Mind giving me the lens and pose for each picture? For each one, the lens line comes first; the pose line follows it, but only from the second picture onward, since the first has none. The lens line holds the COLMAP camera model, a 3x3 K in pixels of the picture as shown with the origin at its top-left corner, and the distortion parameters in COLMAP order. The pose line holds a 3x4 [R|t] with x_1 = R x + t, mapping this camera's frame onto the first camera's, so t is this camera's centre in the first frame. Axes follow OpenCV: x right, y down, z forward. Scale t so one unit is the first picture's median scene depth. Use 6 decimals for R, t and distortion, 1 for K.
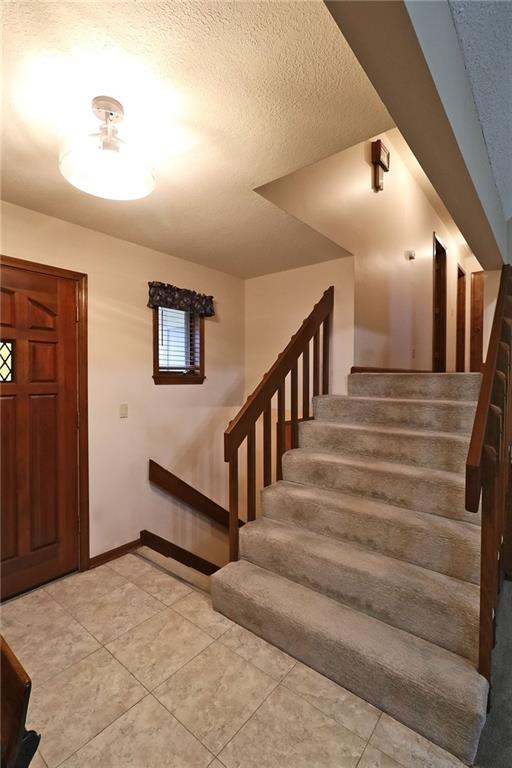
lens RADIAL K [[352.7, 0, 256.0], [0, 352.7, 384.0], [0, 0, 1]] dist [-0.001165, -0.000261]
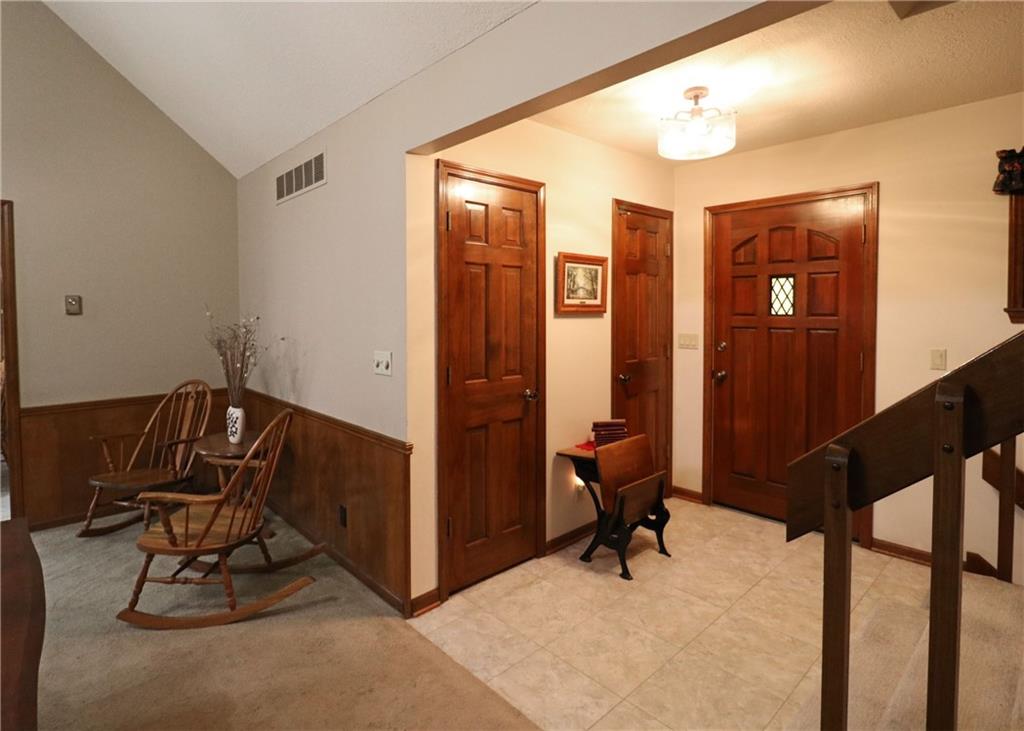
lens RADIAL K [[535.0, 0, 508.2], [0, 535.0, 330.1], [0, 0, 1]] dist [-0.004363, -0.001129]
pose [[-0.139434, 0.037536, -0.989520, 0.966371], [-0.014188, 0.999103, 0.039899, -0.013602], [0.990130, 0.019602, -0.138776, 0.397518]]
